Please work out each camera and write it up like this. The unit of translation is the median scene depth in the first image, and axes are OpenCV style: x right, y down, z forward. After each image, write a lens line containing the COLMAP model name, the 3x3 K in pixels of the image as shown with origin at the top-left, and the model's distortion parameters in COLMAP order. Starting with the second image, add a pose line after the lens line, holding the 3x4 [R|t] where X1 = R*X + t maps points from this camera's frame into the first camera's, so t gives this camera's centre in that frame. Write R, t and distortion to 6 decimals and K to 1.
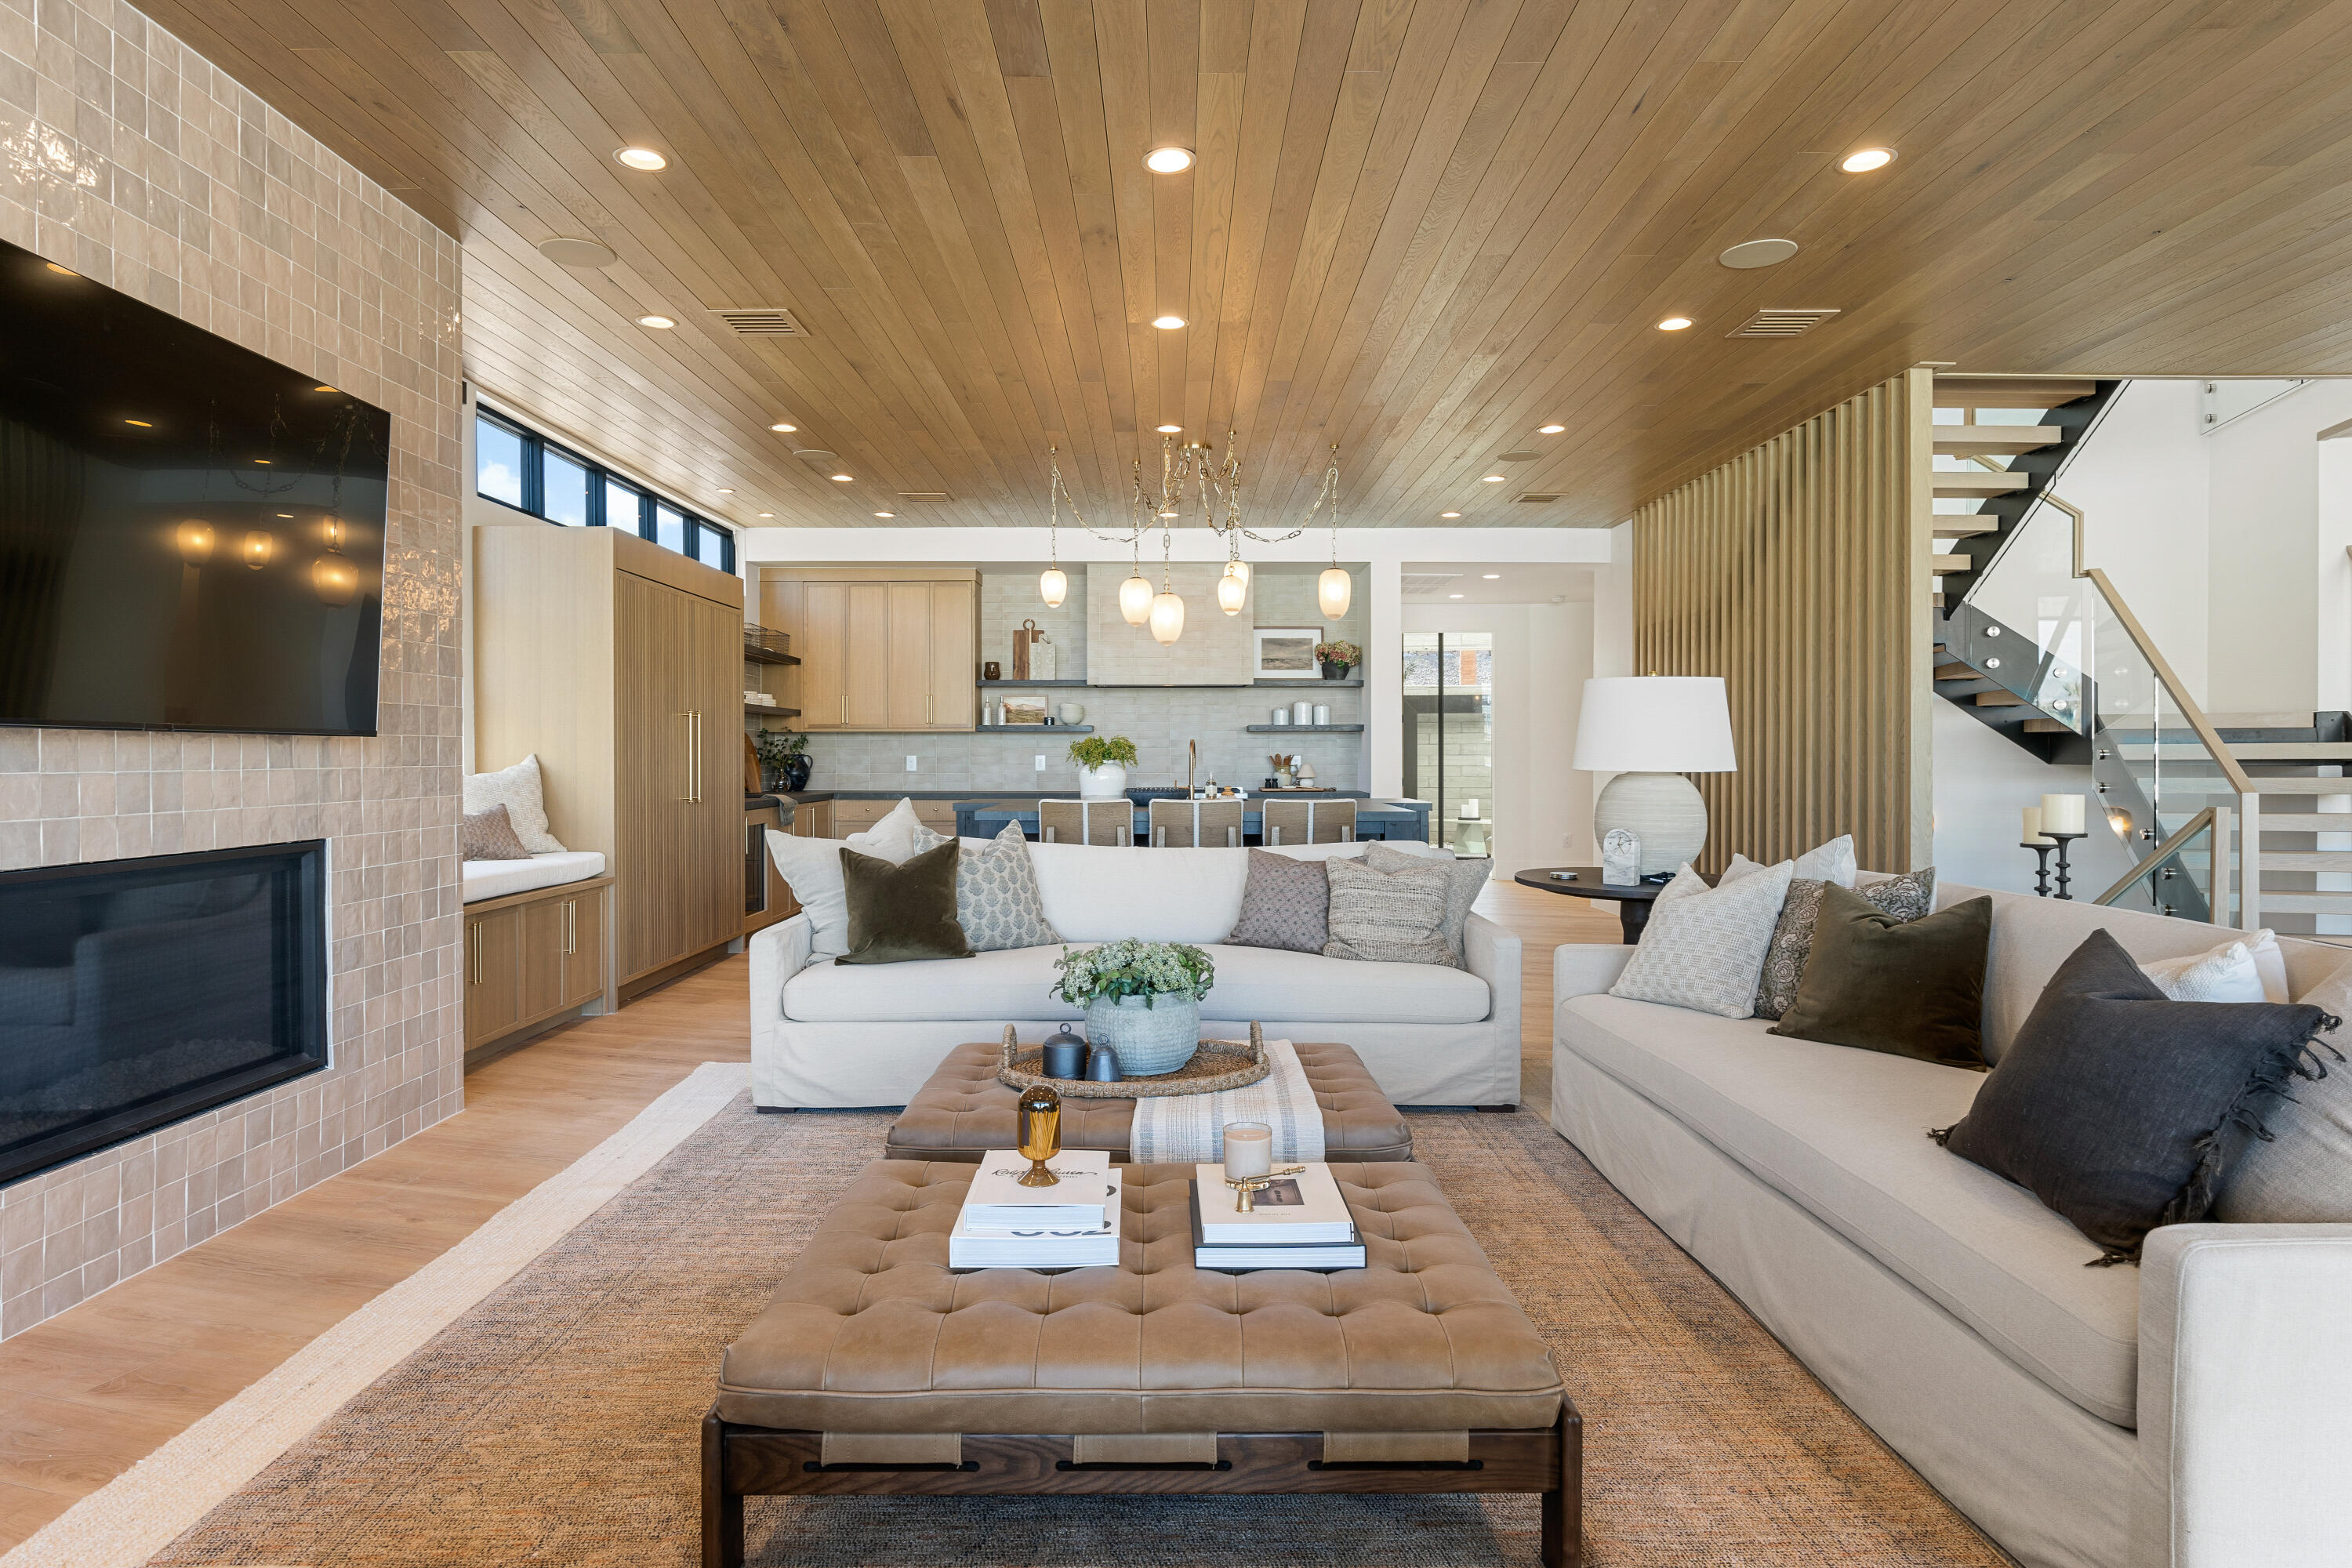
lens RADIAL K [[1285.5, 0, 1207.8], [0, 1285.5, 761.1], [0, 0, 1]] dist [-0.001725, 0.001278]
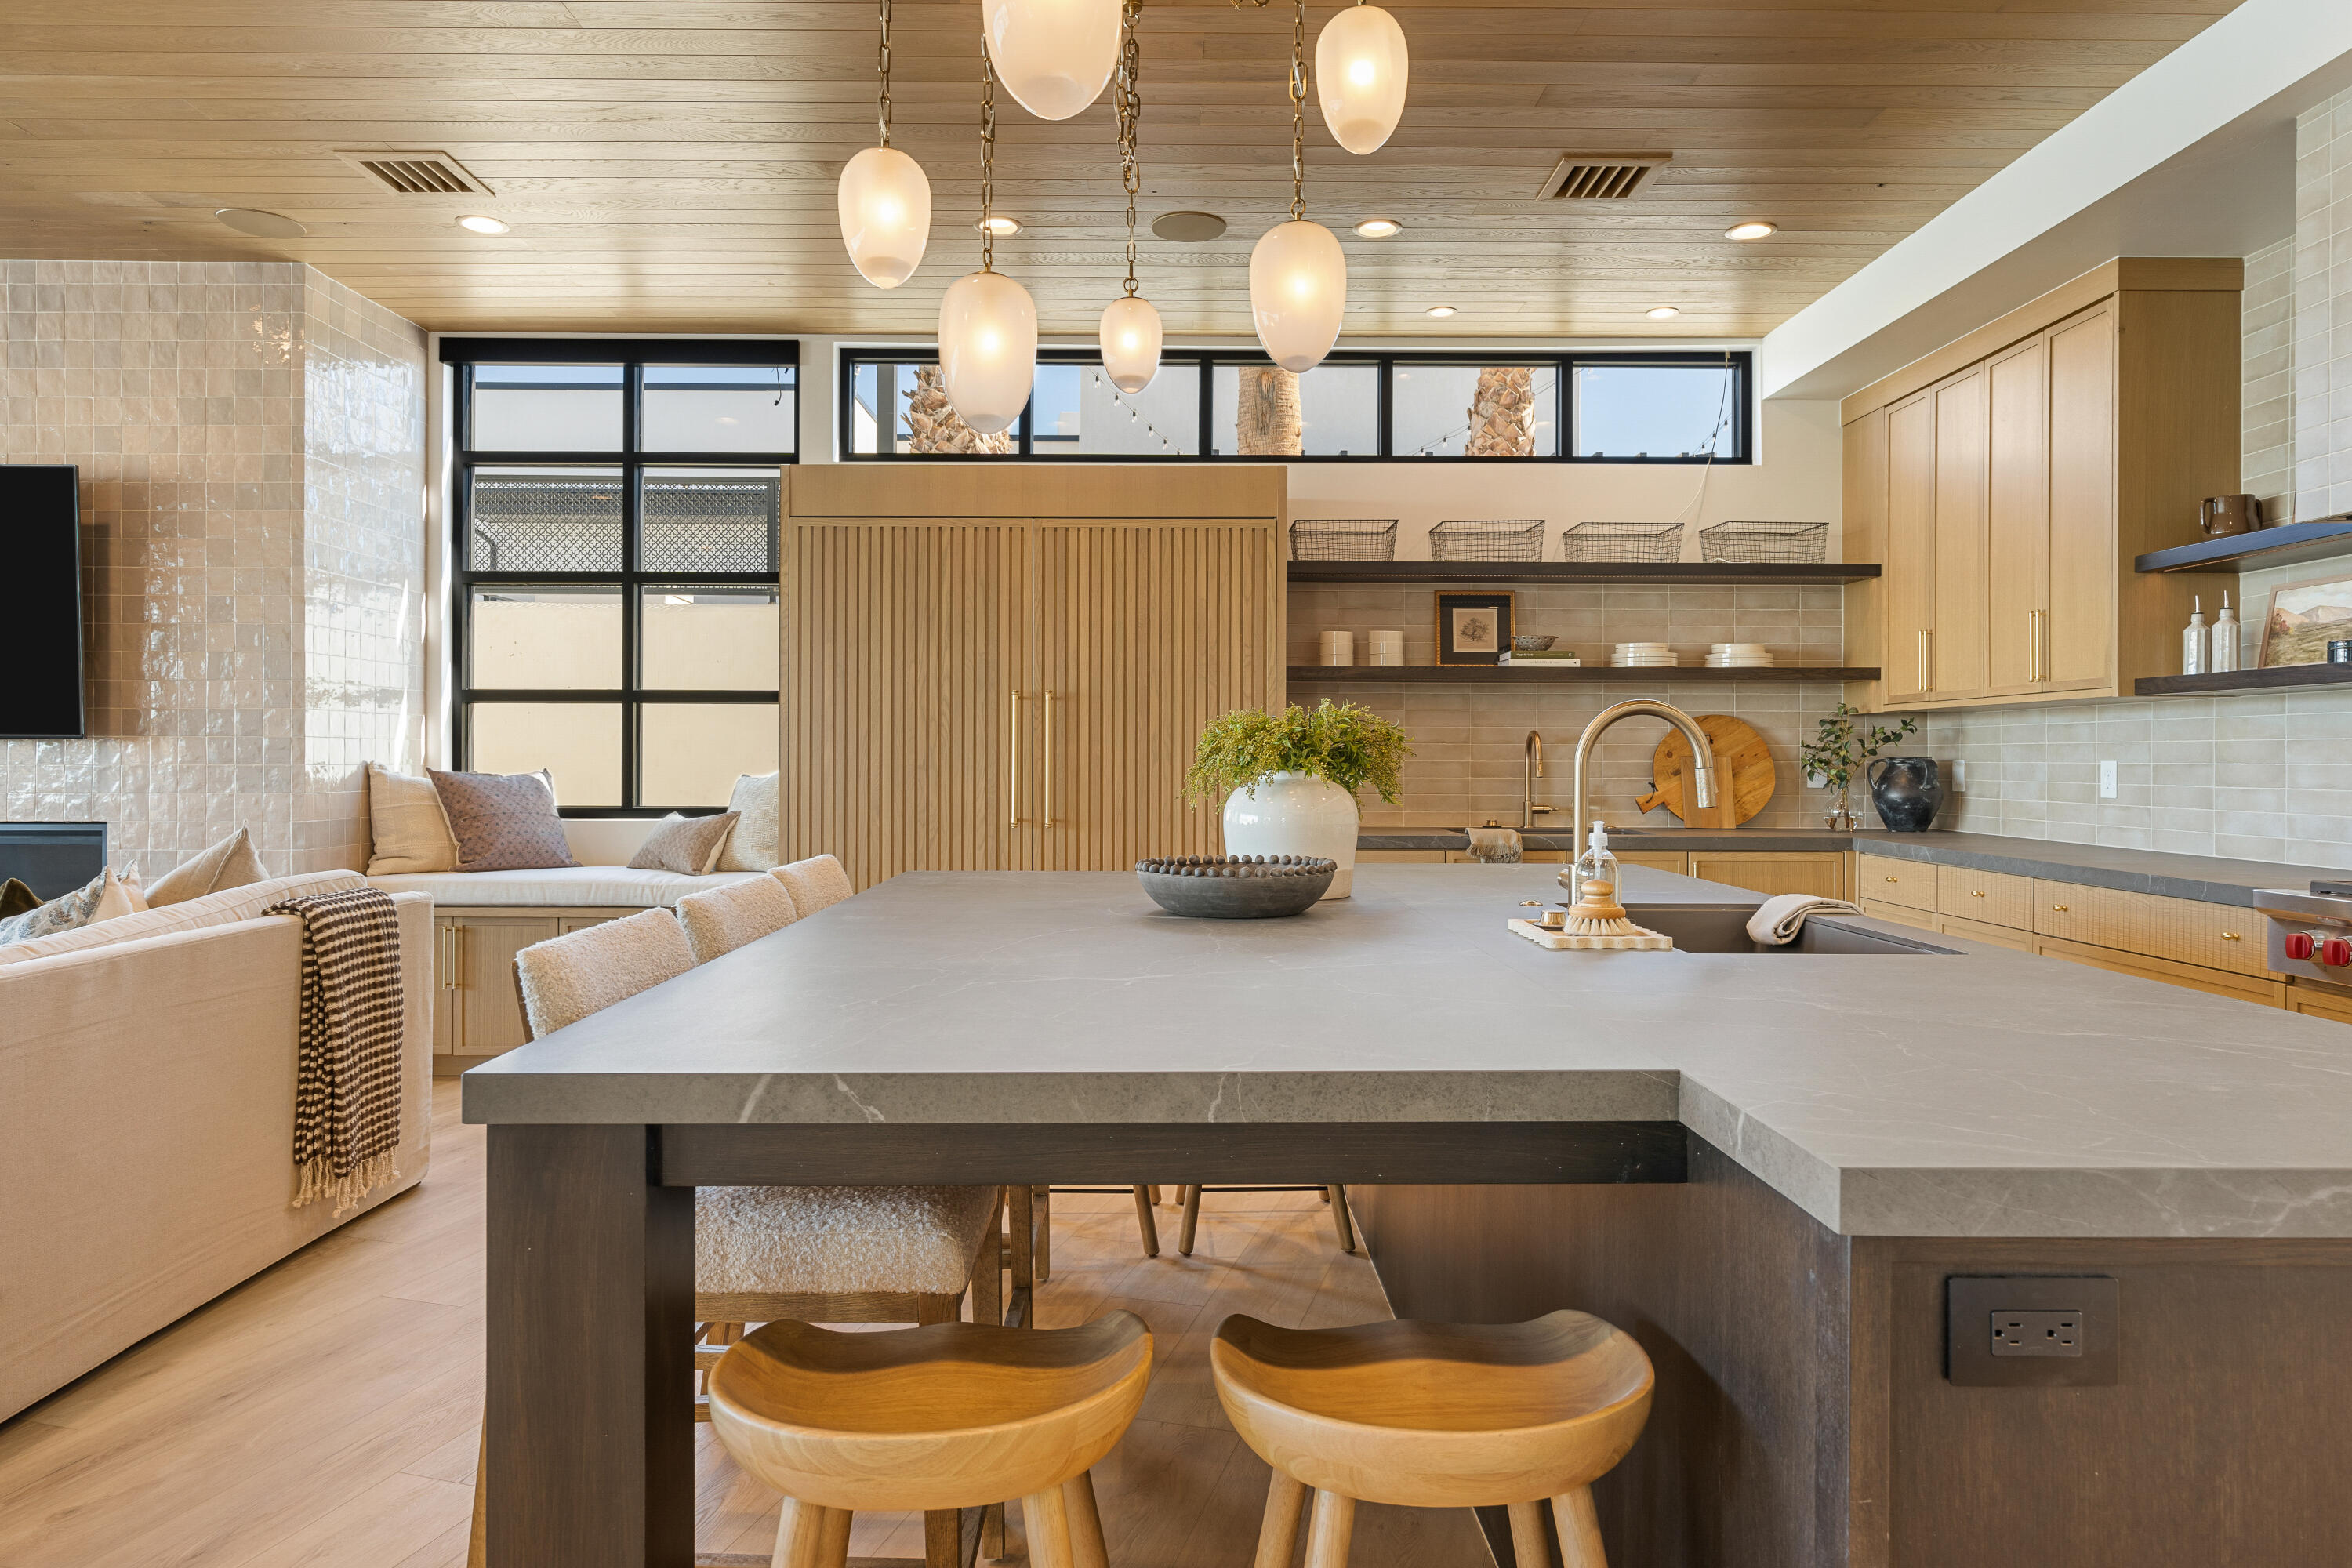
lens RADIAL K [[1441.7, 0, 1162.2], [0, 1441.7, 763.1], [0, 0, 1]] dist [-0.002238, 0.001097]
pose [[-0.023116, 0.003109, -0.999728, 0.246722], [-0.007579, 0.999966, 0.003285, -0.003009], [0.999704, 0.007653, -0.023091, 0.752597]]
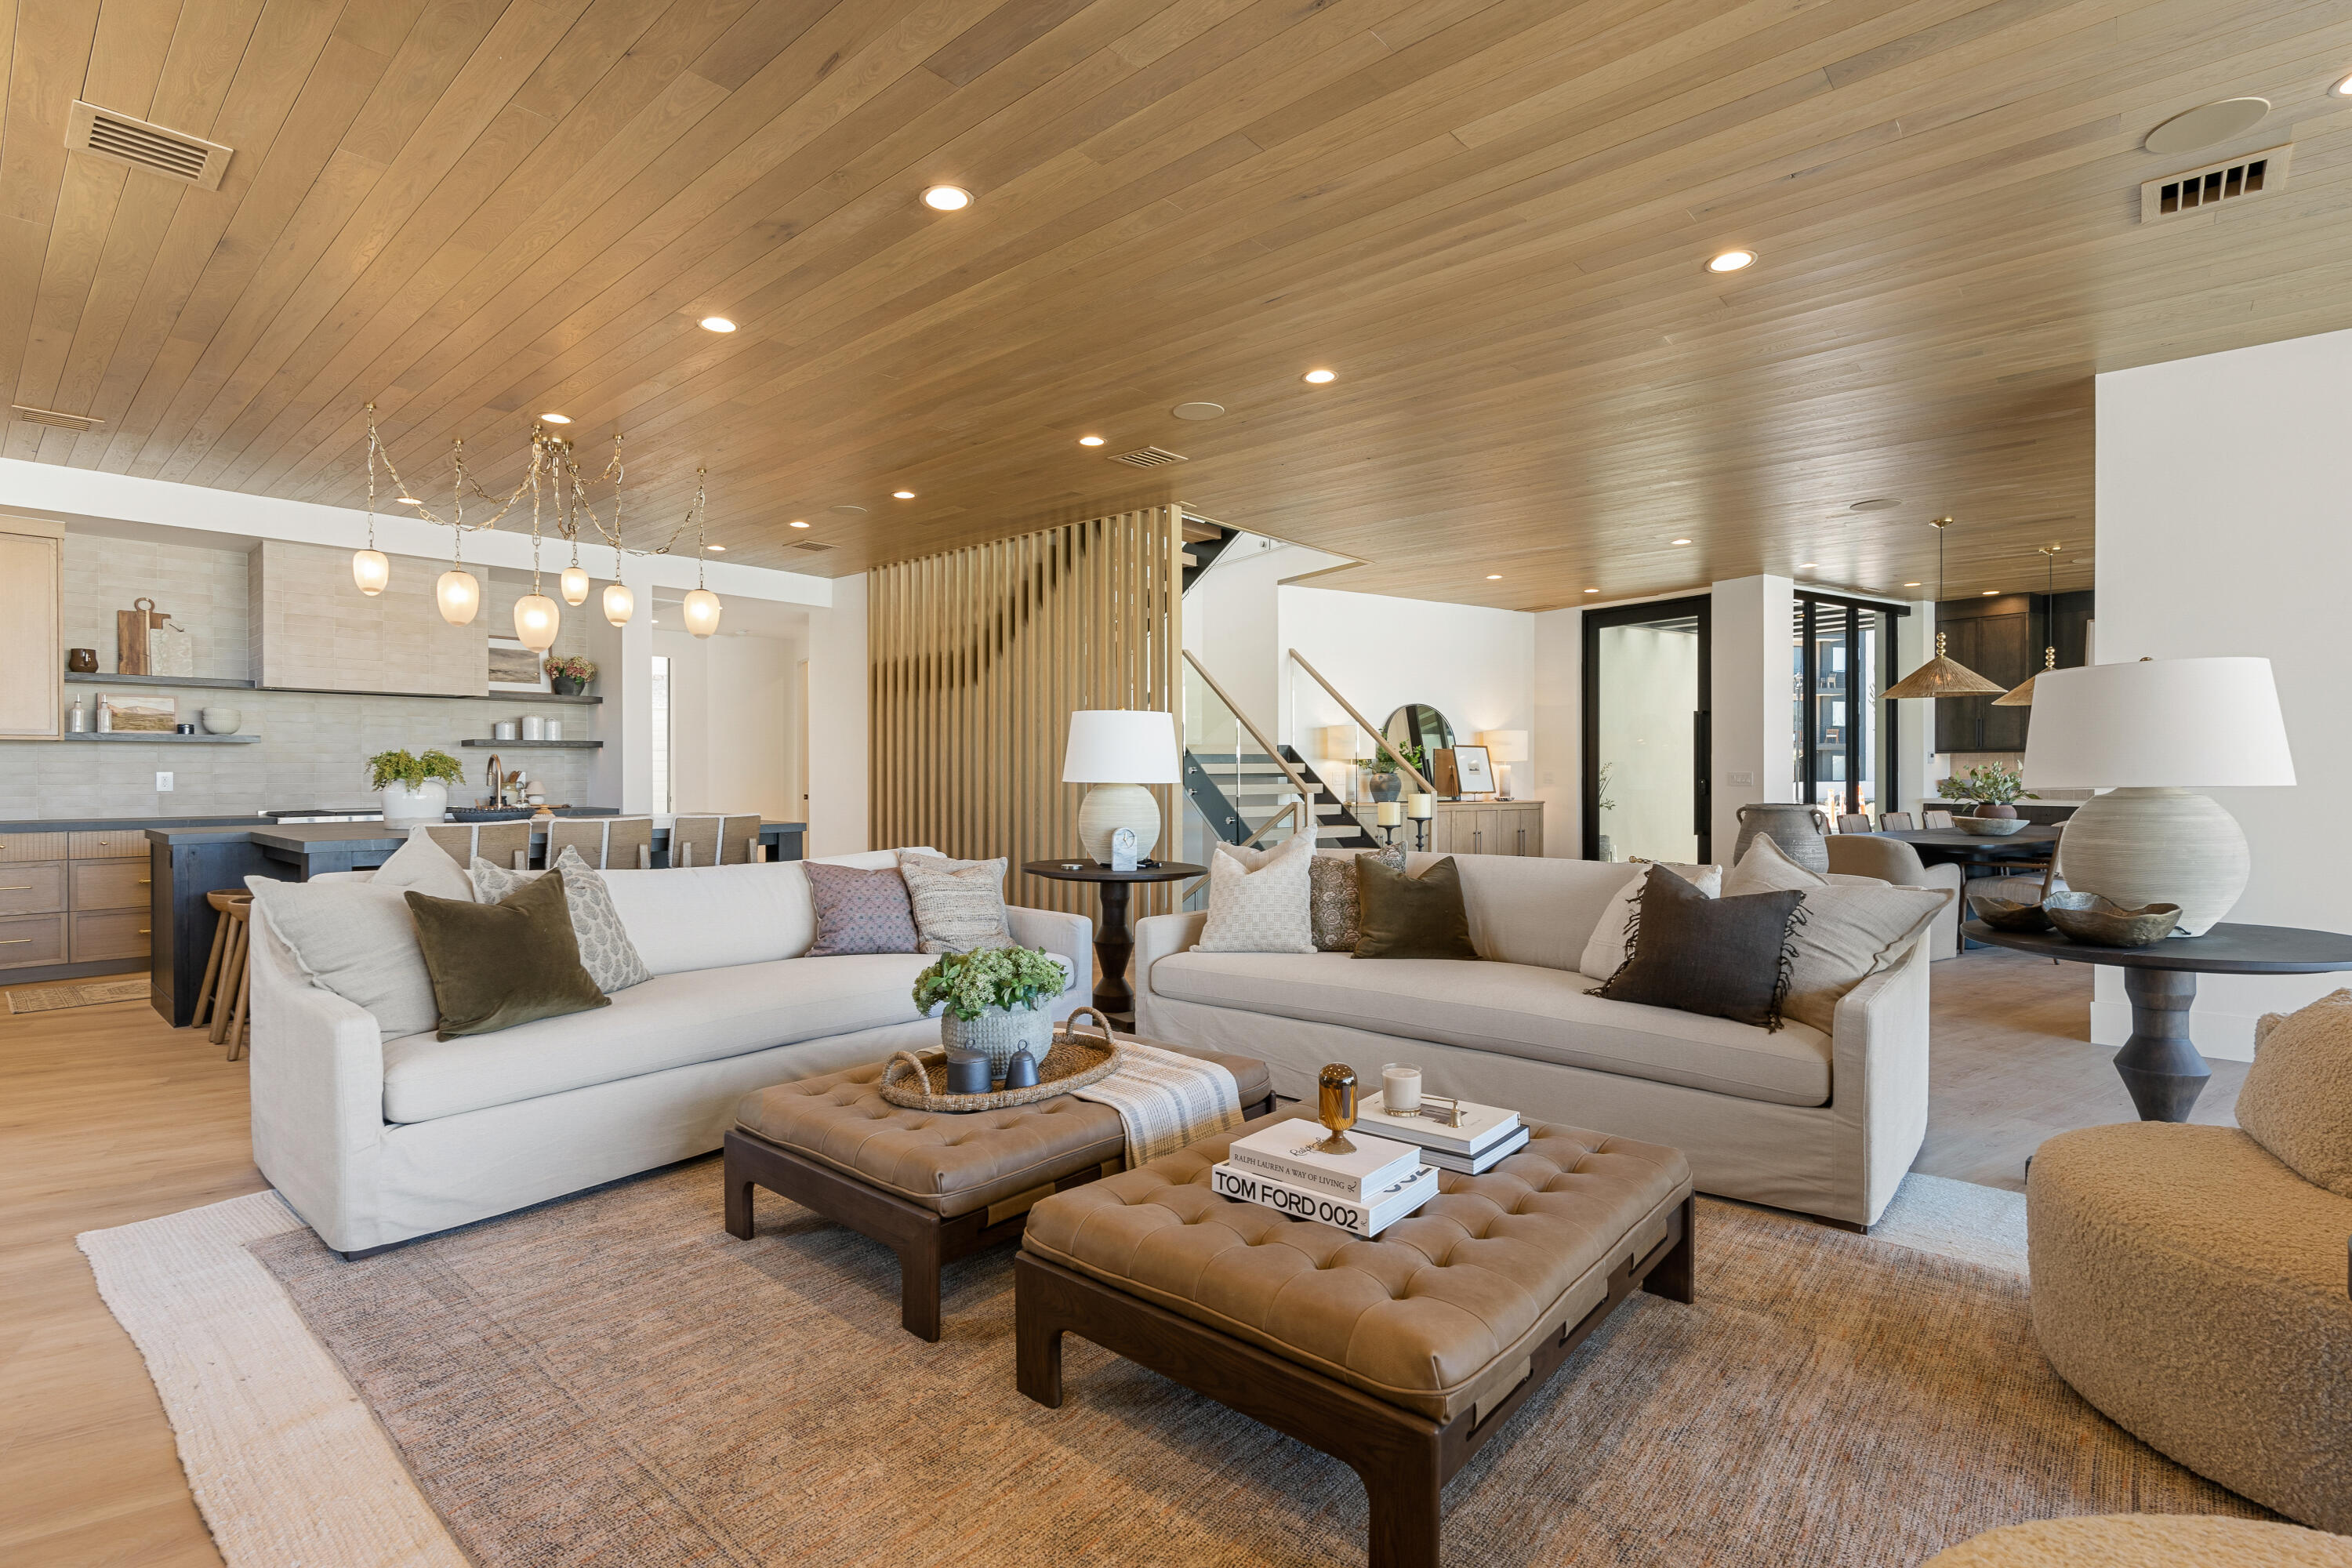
lens RADIAL K [[1079.6, 0, 1160.5], [0, 1079.6, 776.6], [0, 0, 1]] dist [-0.009026, 0.002359]
pose [[0.678805, -0.004471, 0.734305, -0.211590], [0.004421, 0.999988, 0.002002, -0.000224], [-0.734305, 0.001888, 0.678817, 0.108379]]
